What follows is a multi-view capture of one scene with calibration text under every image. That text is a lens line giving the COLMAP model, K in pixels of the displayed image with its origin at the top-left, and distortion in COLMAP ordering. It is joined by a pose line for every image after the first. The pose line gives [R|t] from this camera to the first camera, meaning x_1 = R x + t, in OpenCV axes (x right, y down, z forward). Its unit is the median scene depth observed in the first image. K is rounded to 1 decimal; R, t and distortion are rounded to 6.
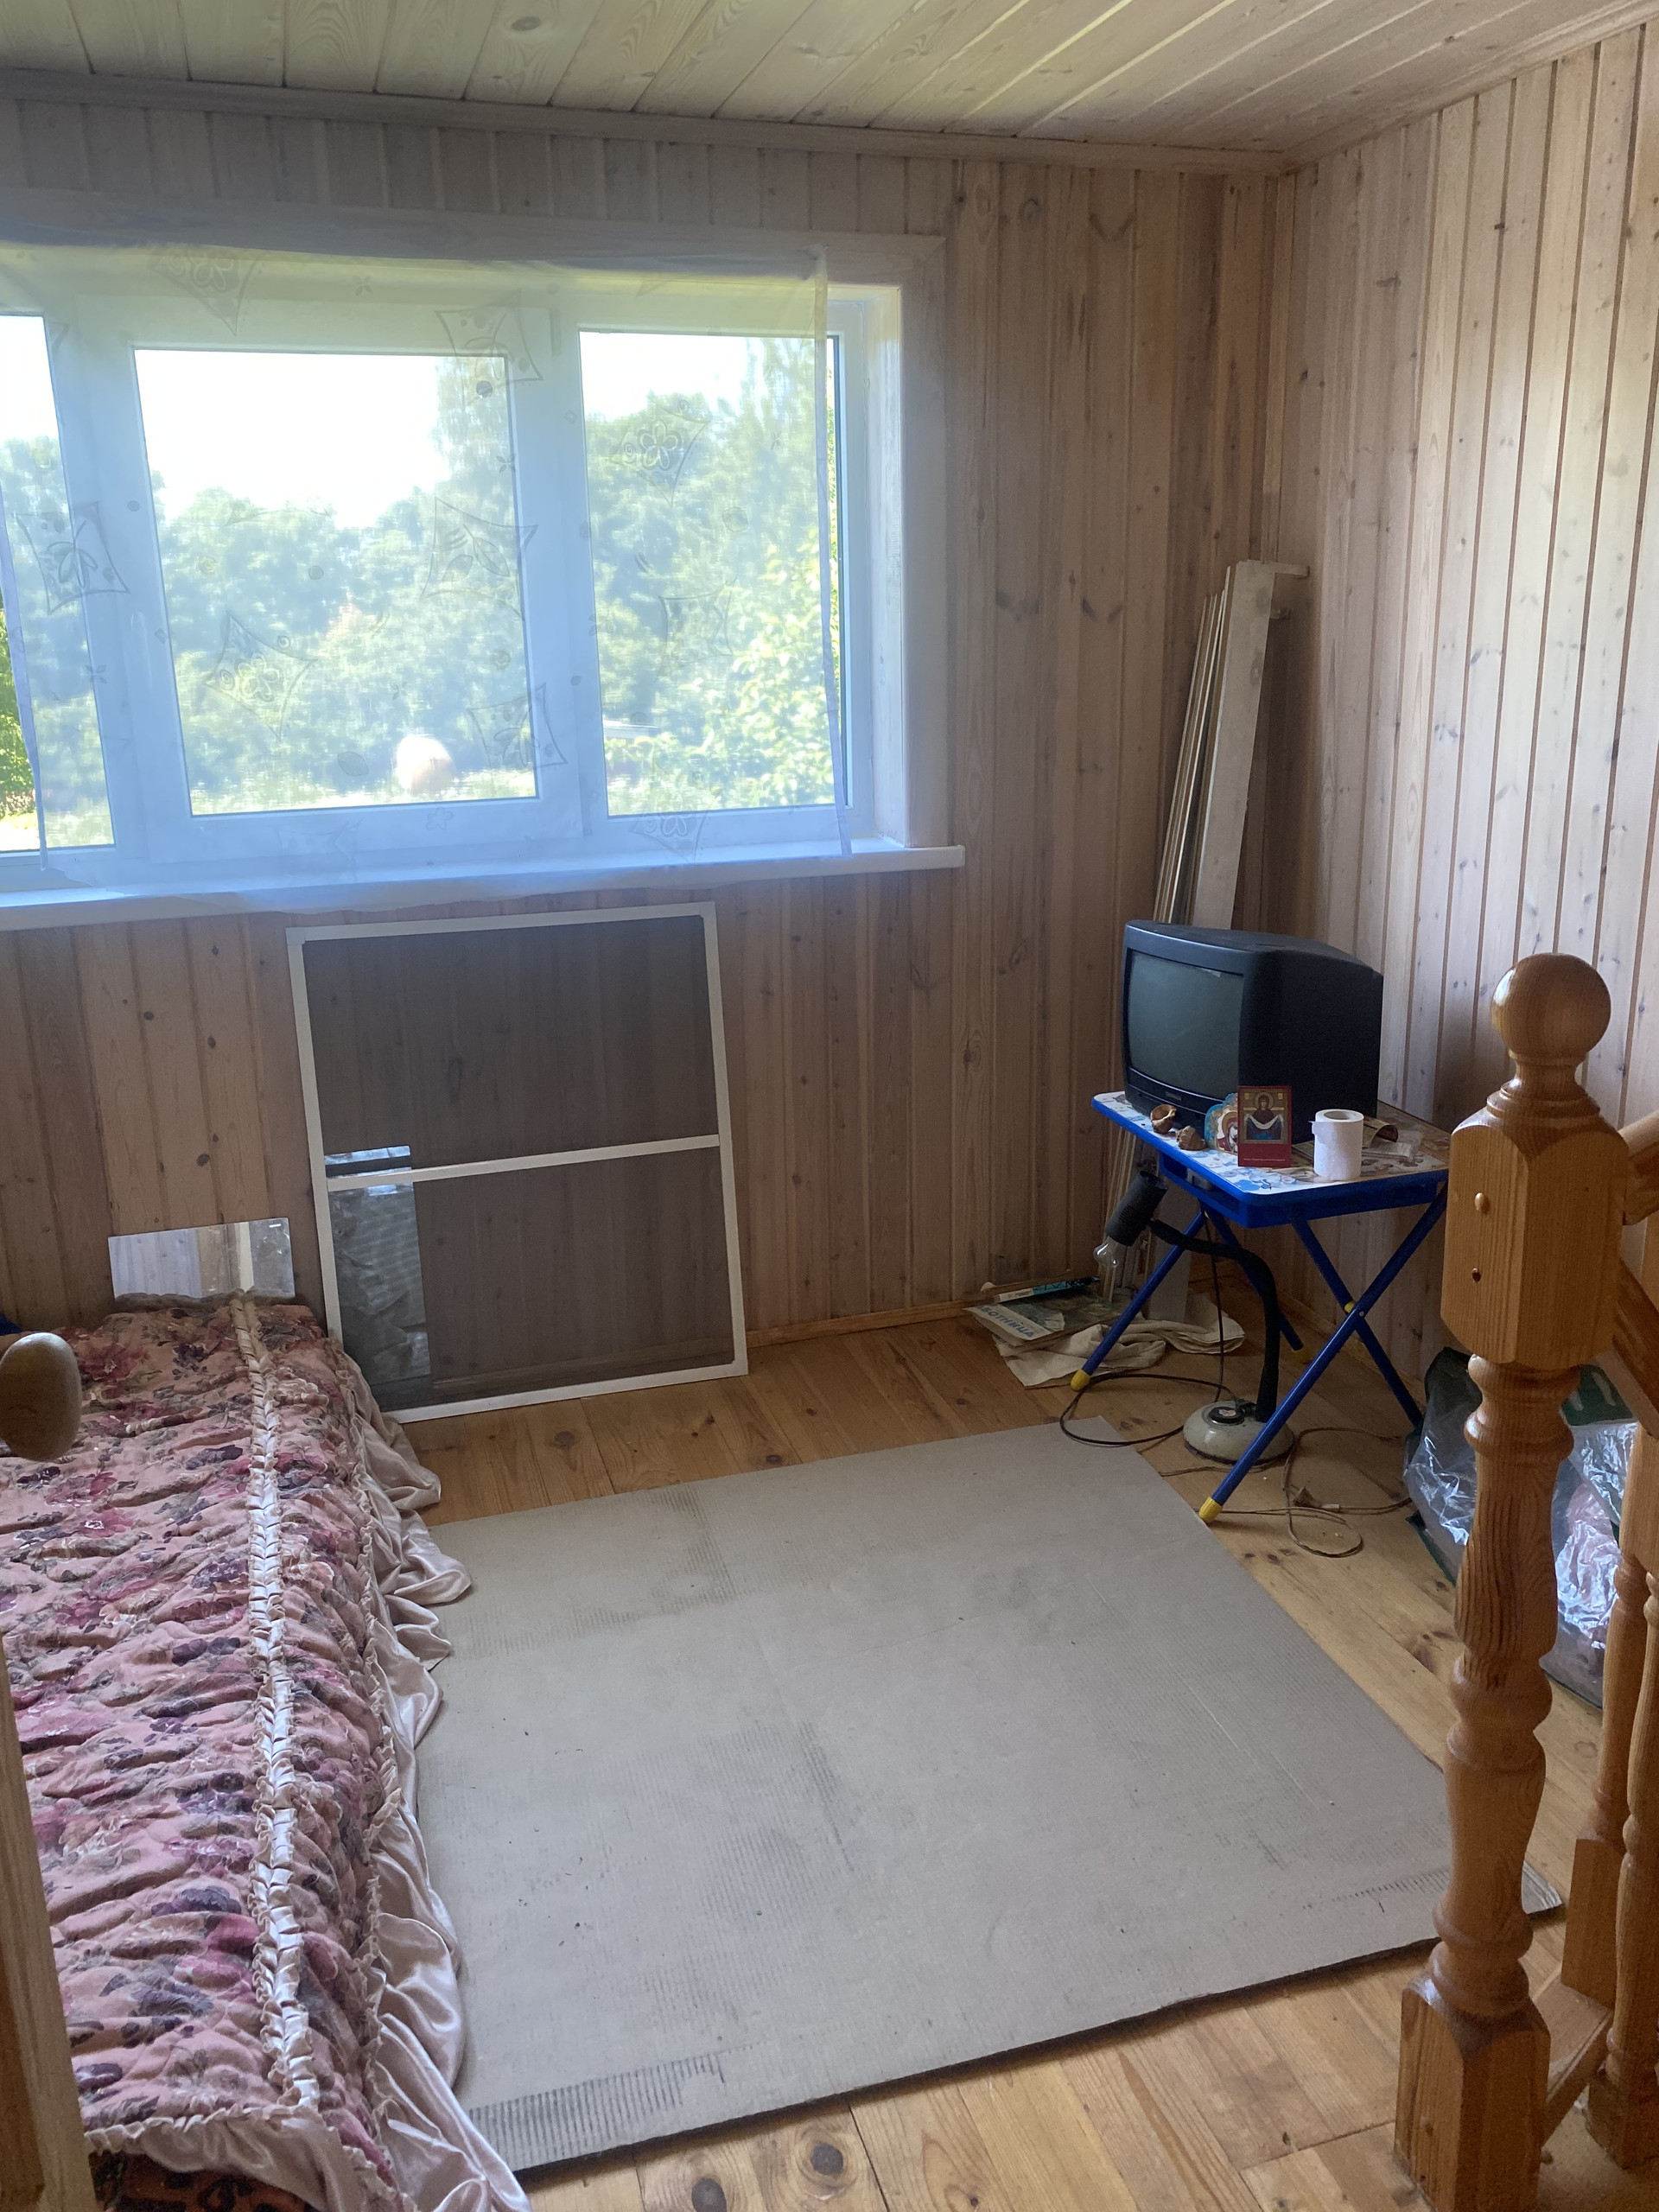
lens RADIAL K [[1625.3, 0, 829.5], [0, 1625.3, 1106.0], [0, 0, 1]] dist [-0.025637, 0.005811]
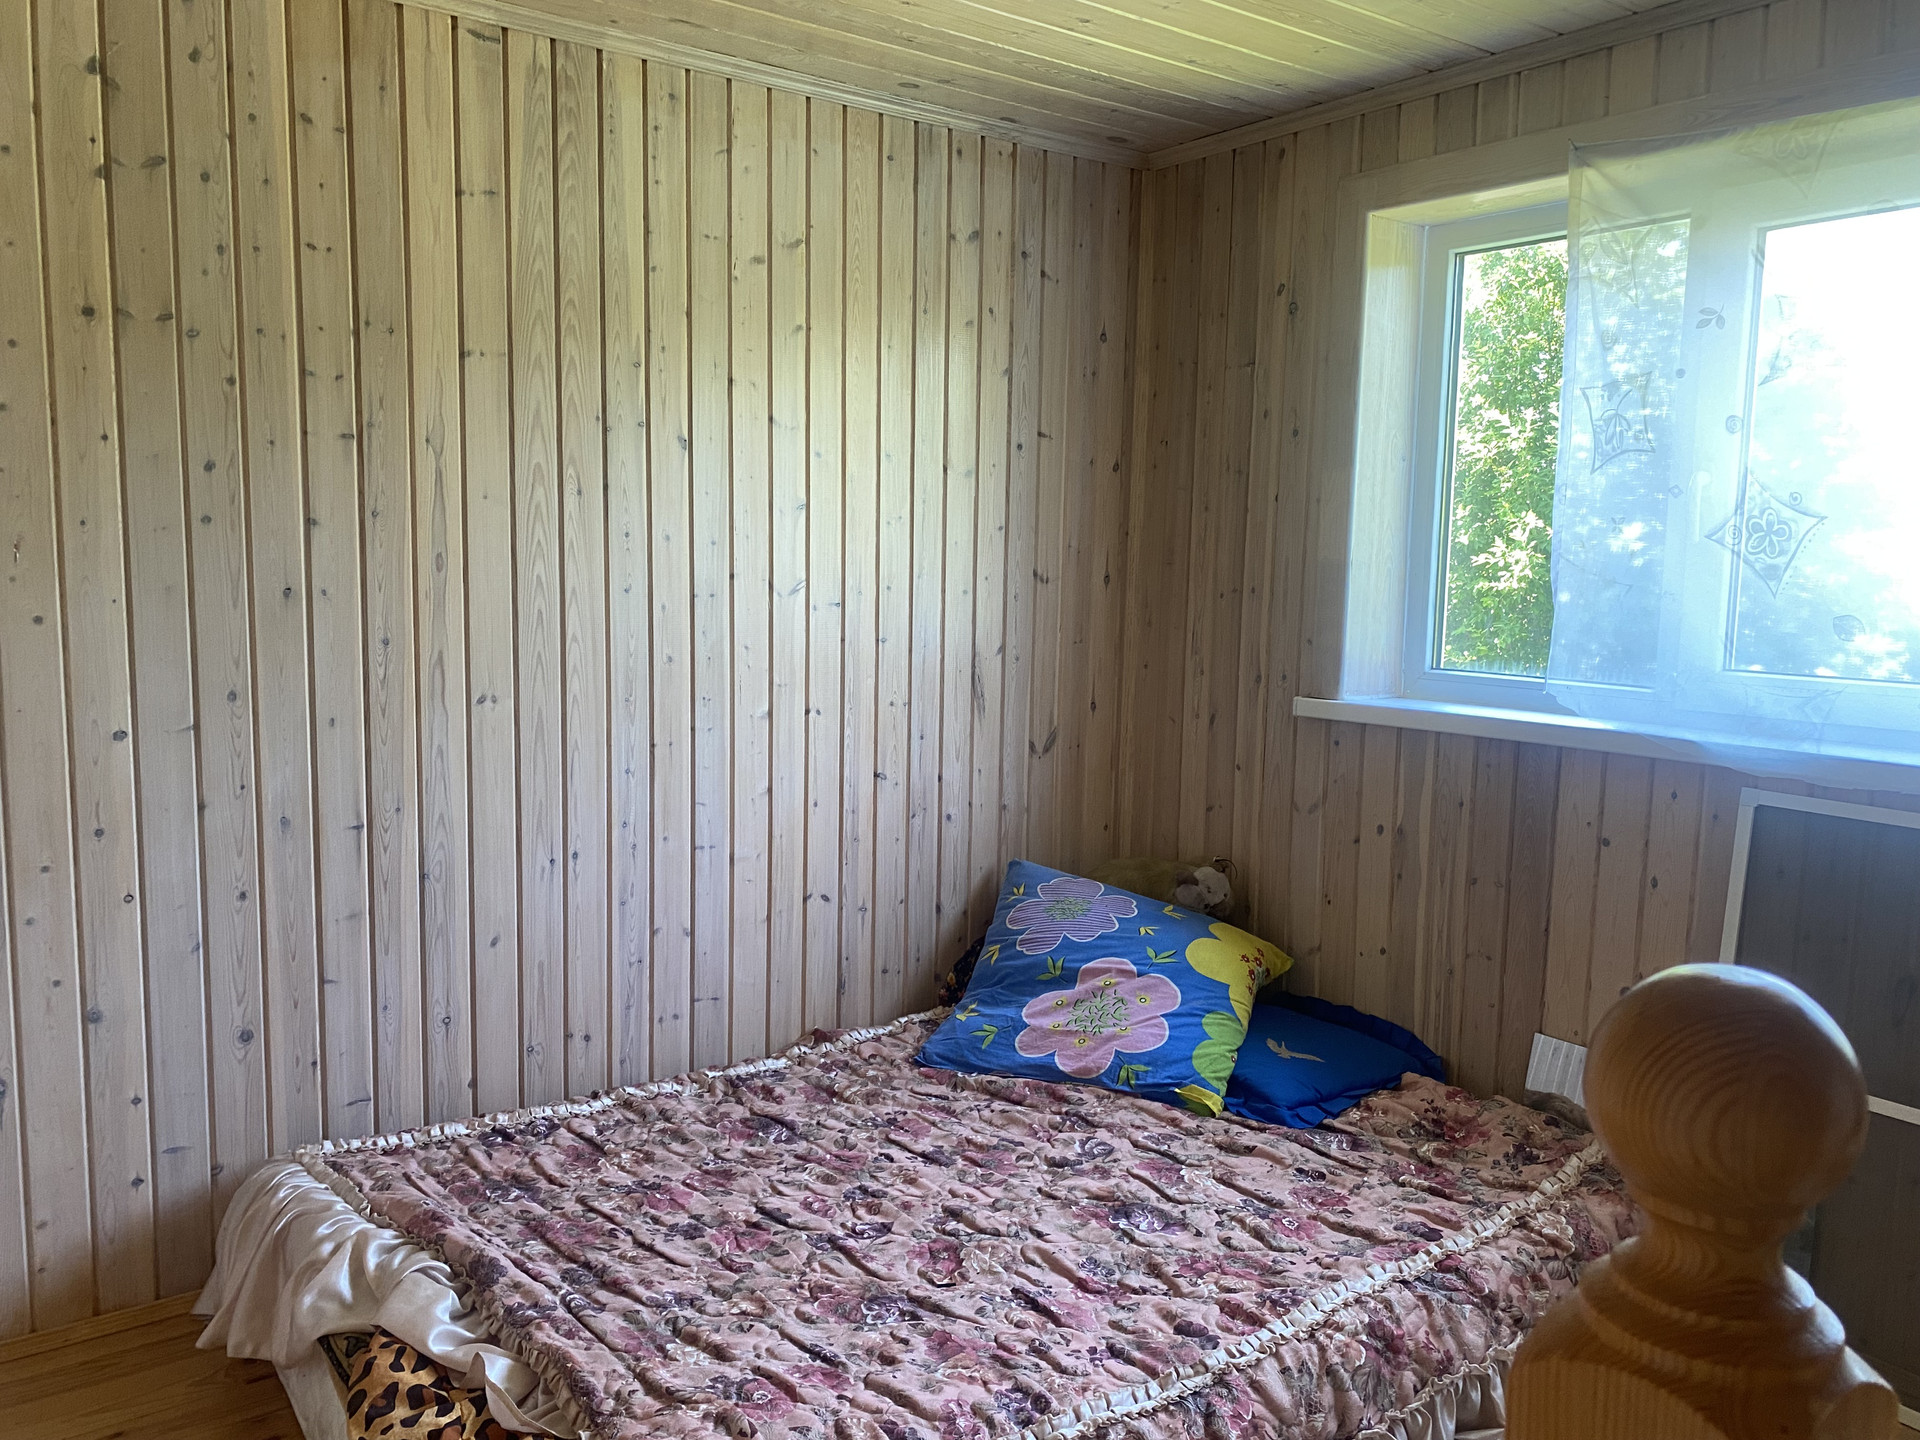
lens RADIAL K [[1410.7, 0, 949.4], [0, 1410.7, 733.7], [0, 0, 1]] dist [-0.025637, 0.005811]
pose [[0.337905, 0.148547, -0.929384, 0.342675], [-0.290391, 0.955744, 0.047180, -0.051920], [0.895261, 0.253942, 0.366088, 0.321161]]
